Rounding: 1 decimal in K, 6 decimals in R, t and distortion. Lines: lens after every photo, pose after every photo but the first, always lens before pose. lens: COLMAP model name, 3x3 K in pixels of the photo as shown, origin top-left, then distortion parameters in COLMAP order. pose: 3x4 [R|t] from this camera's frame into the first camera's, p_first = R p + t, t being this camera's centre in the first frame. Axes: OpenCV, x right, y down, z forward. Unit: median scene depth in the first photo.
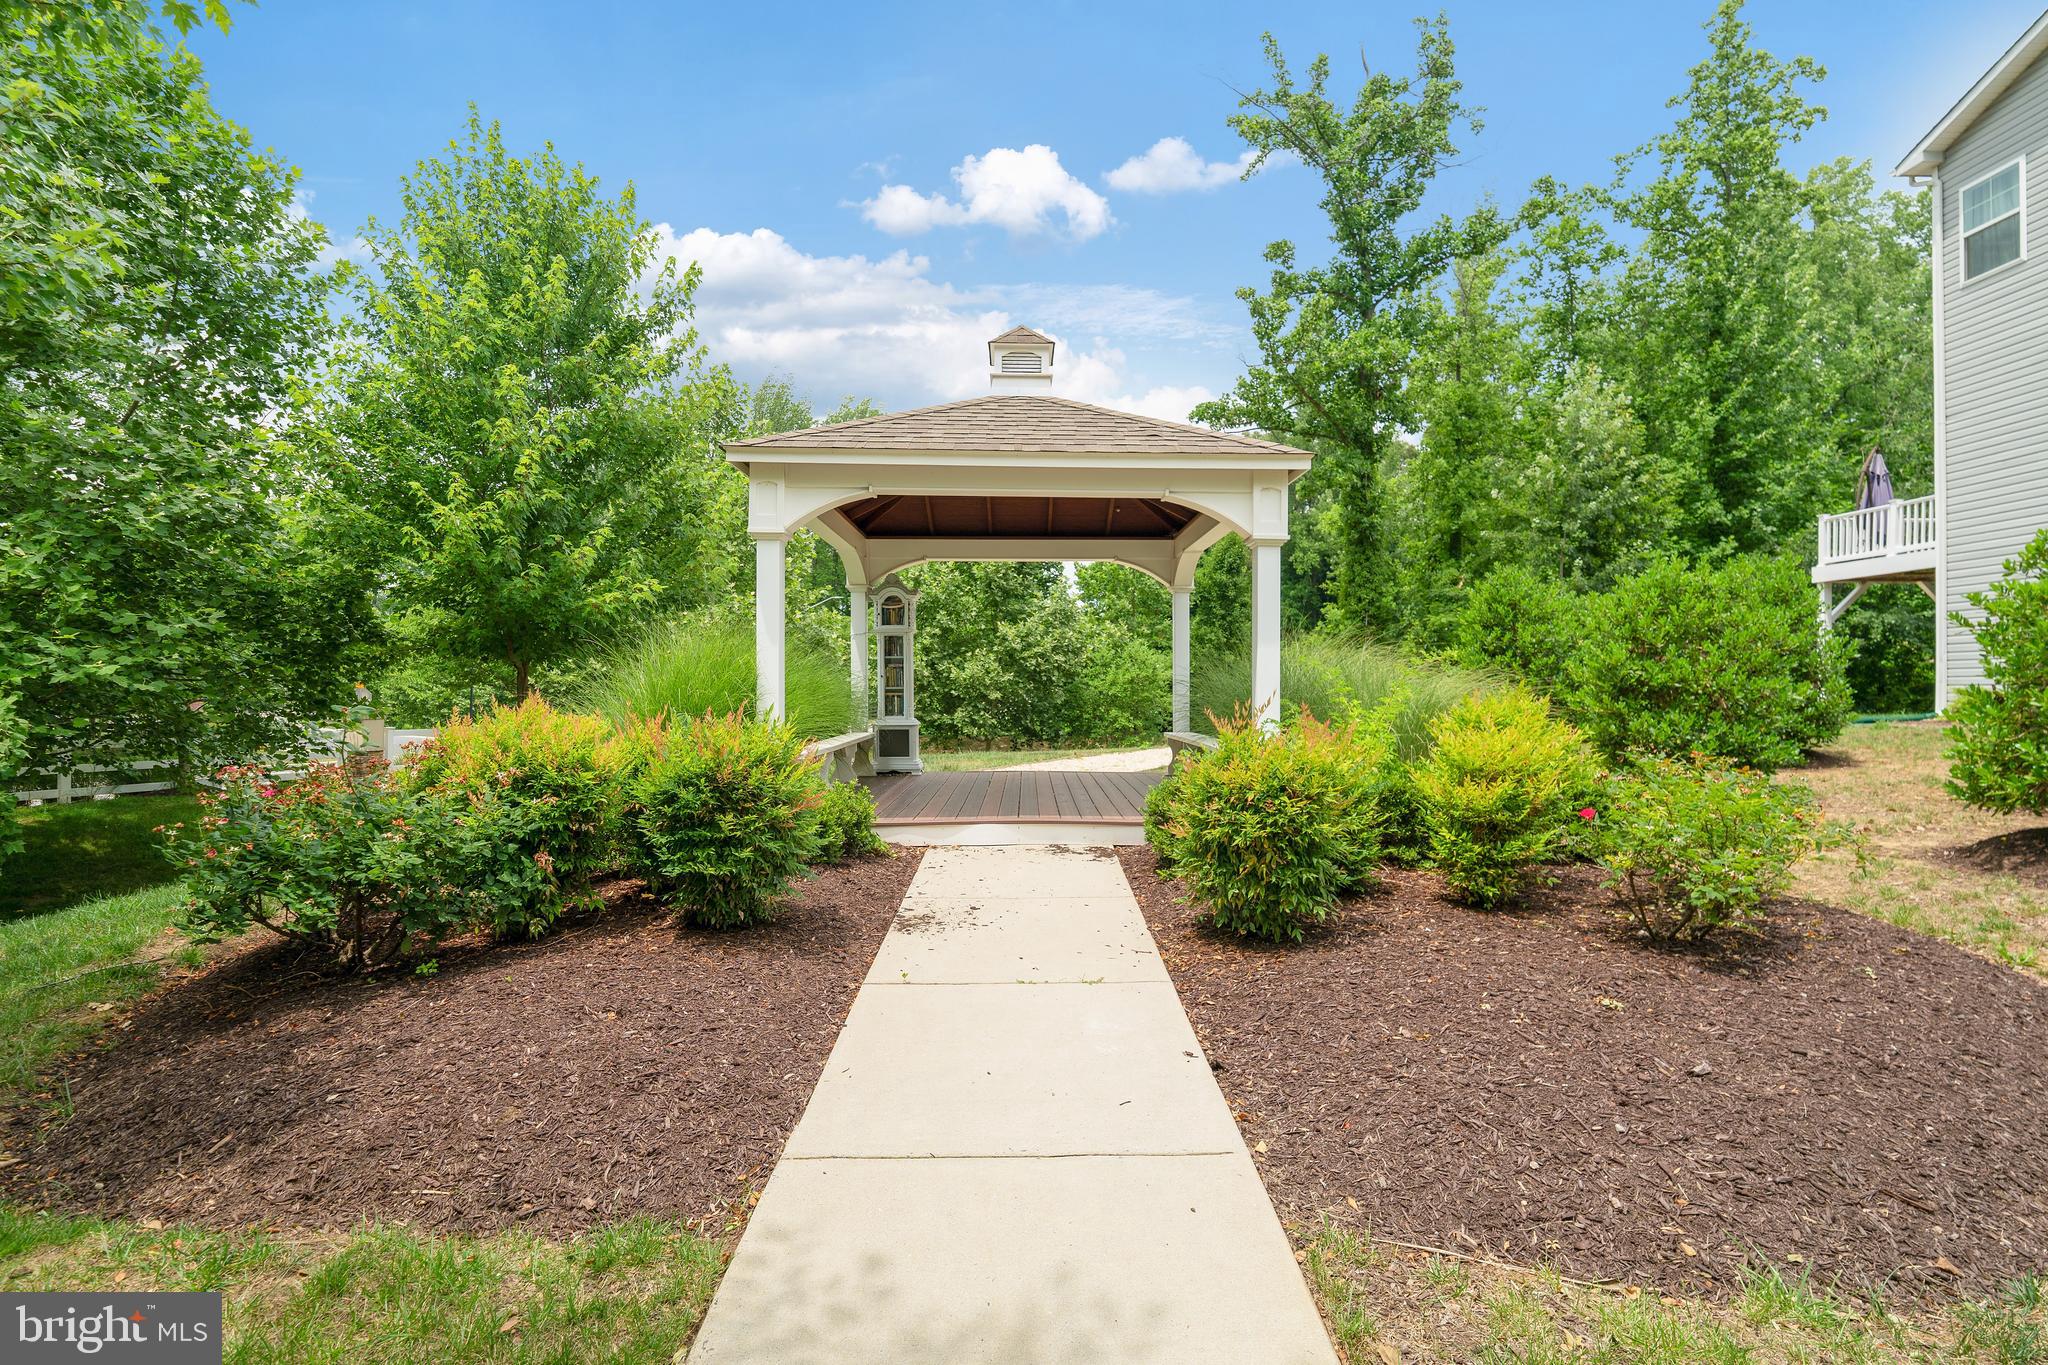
lens RADIAL K [[916.0, 0, 1025.2], [0, 916.0, 685.3], [0, 0, 1]] dist [-0.011223, 0.003553]
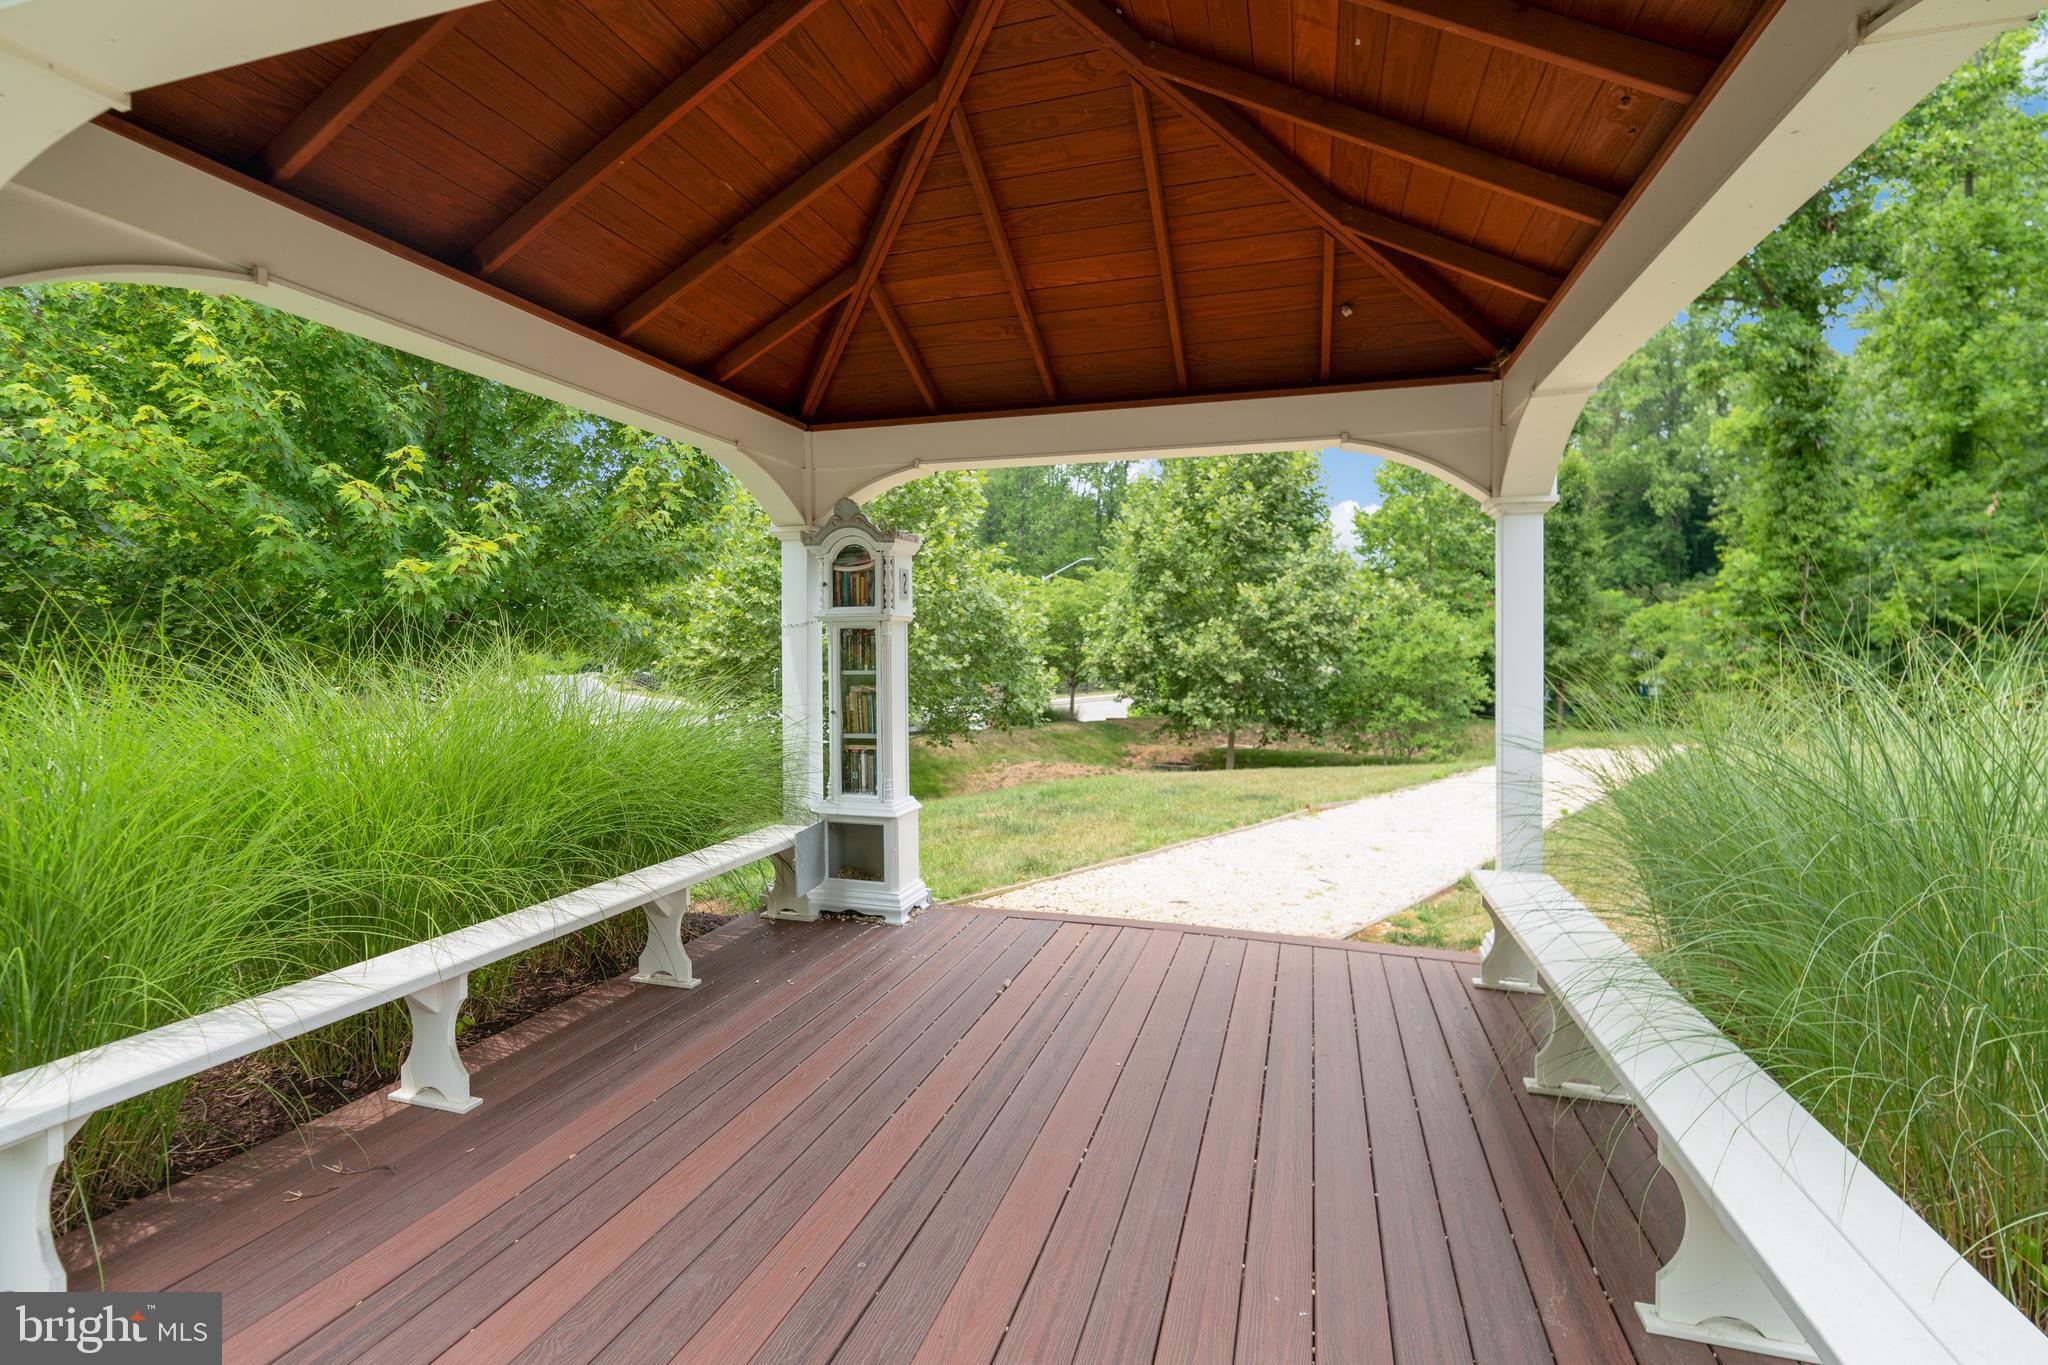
lens RADIAL K [[916.0, 0, 1025.0], [0, 916.0, 647.9], [0, 0, 1]] dist [-0.011223, 0.003553]
pose [[0.954189, 0.001114, -0.299202, 0.030150], [-0.000476, 0.999997, 0.002205, -0.015806], [0.299204, -0.001962, 0.954187, 0.200468]]
